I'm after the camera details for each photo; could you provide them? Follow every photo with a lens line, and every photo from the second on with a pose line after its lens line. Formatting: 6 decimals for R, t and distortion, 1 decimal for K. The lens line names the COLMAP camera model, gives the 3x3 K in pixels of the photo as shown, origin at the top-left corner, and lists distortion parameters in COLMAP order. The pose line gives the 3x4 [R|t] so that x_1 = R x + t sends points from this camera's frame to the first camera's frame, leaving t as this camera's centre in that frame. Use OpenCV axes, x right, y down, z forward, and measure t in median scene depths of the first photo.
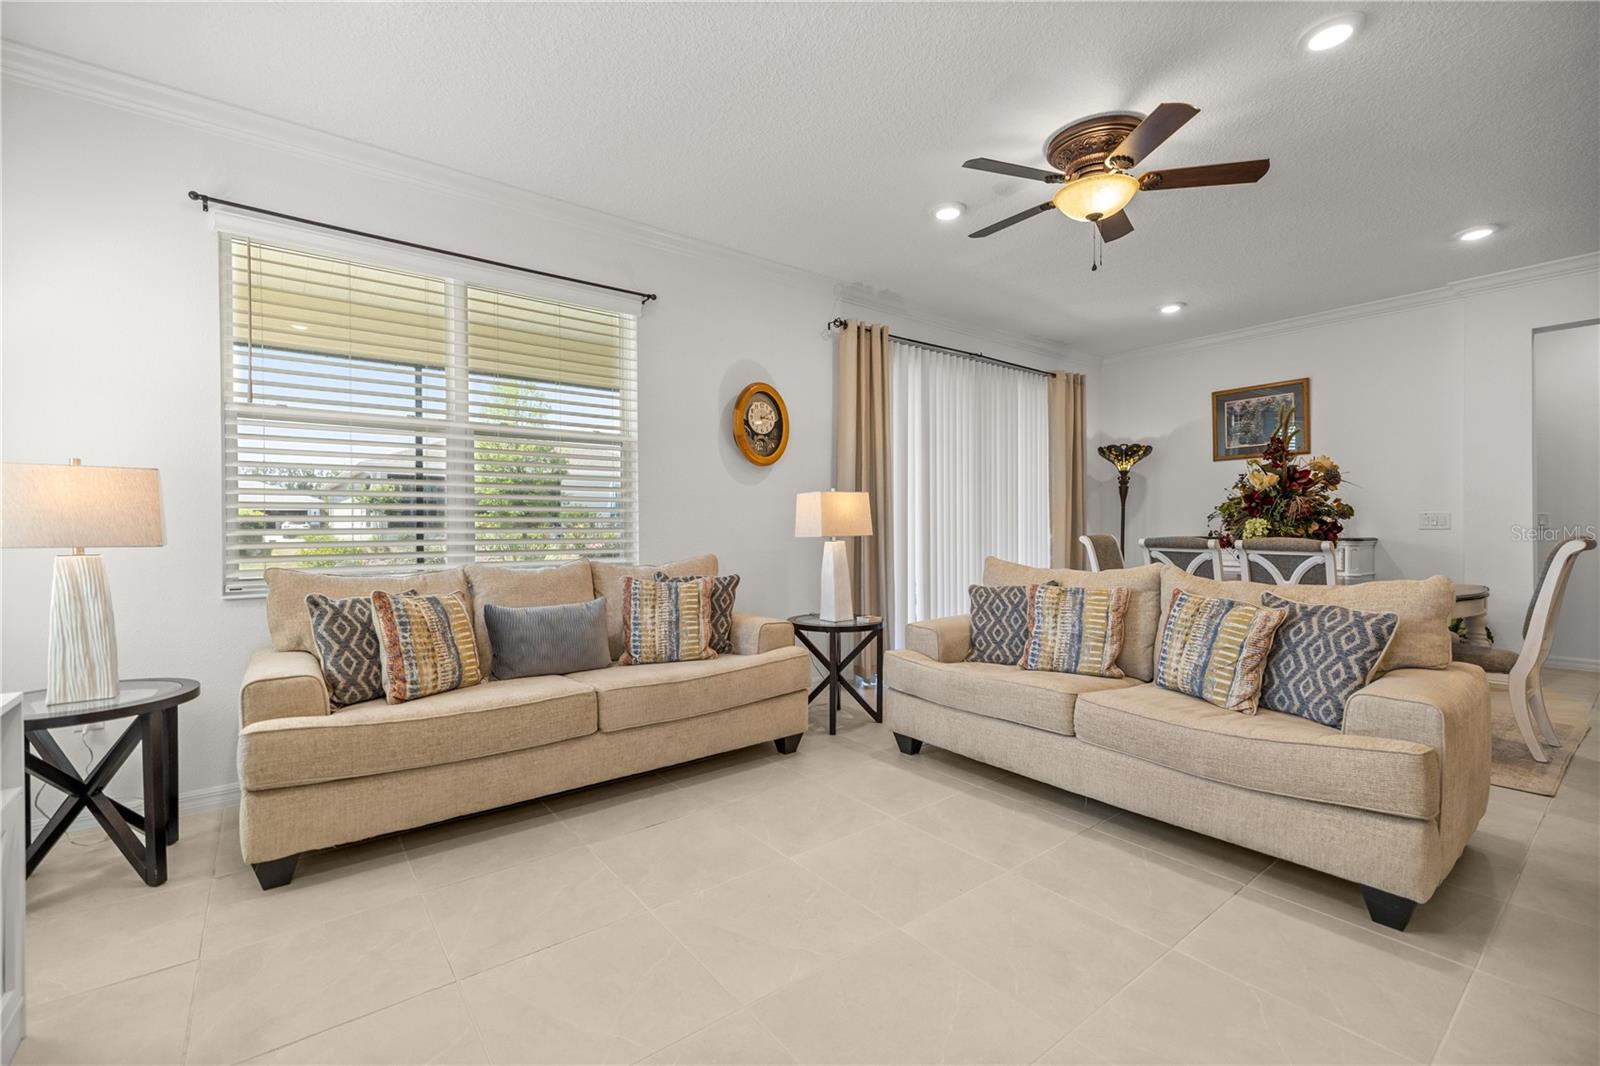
lens RADIAL K [[666.5, 0, 794.6], [0, 666.5, 533.6], [0, 0, 1]] dist [0.003682, 0.000328]
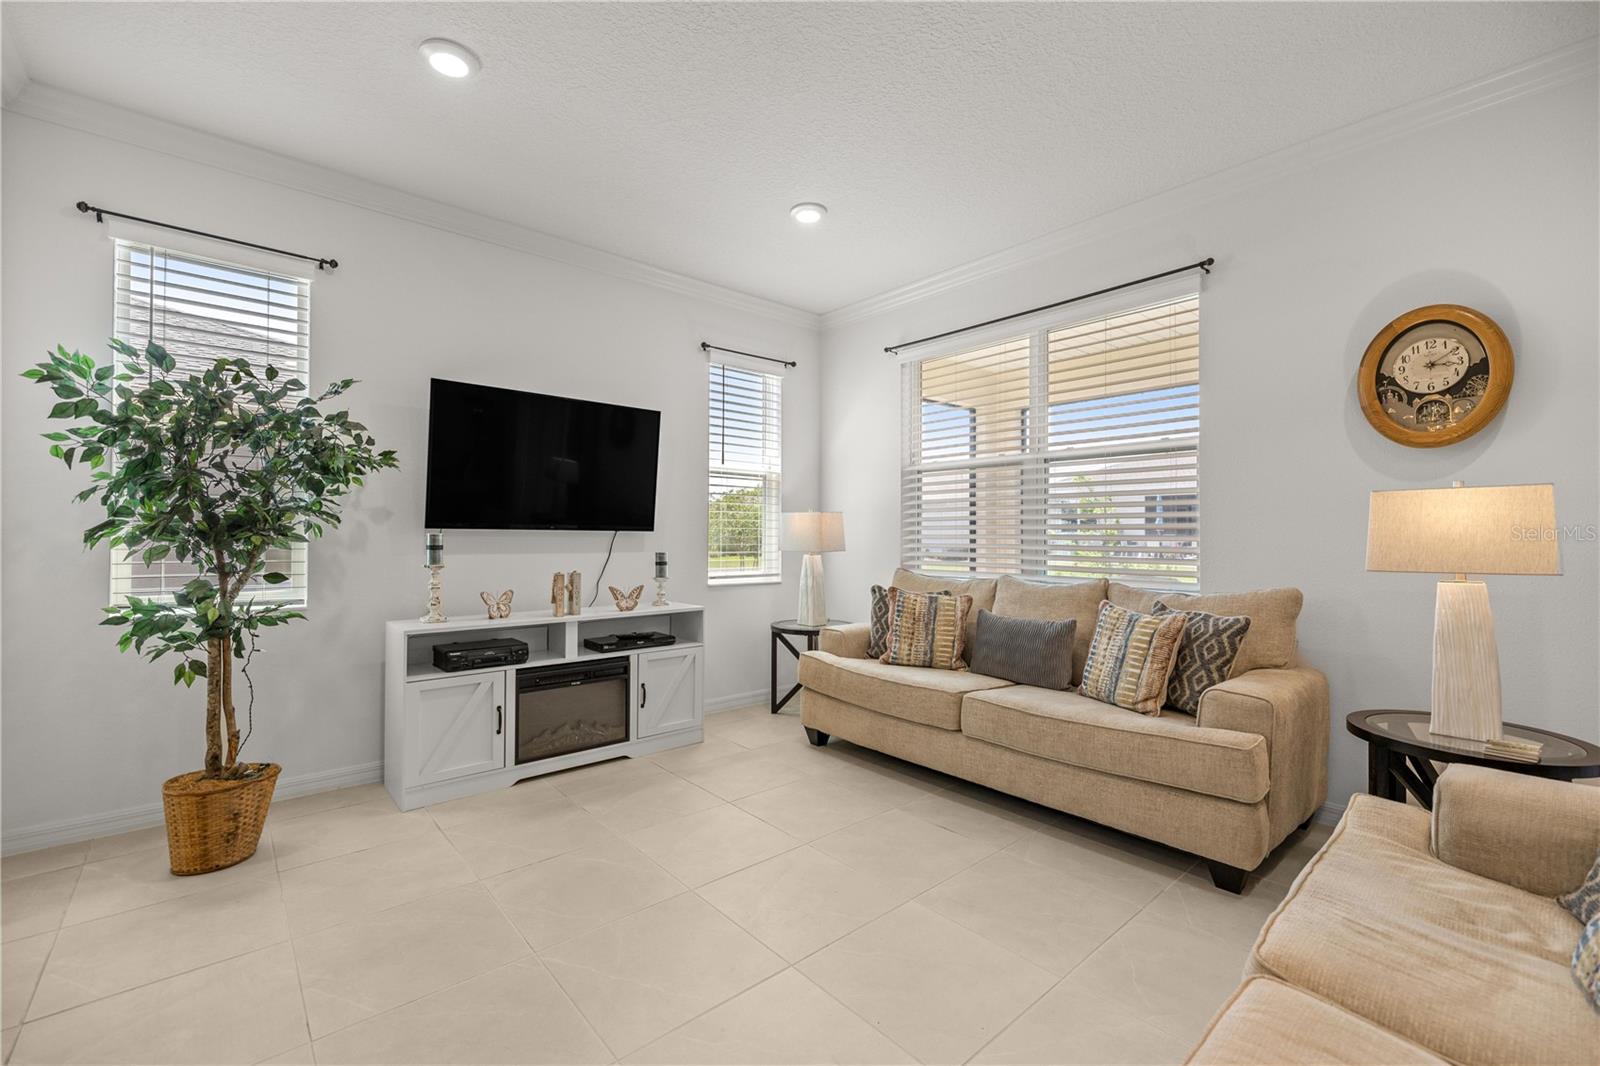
lens RADIAL K [[666.5, 0, 794.5], [0, 666.5, 532.2], [0, 0, 1]] dist [0.003682, 0.000328]
pose [[0.072034, -0.006606, -0.997380, 0.693035], [-0.022926, 0.999703, -0.008277, -0.013542], [0.997139, 0.023462, 0.071862, 0.567021]]
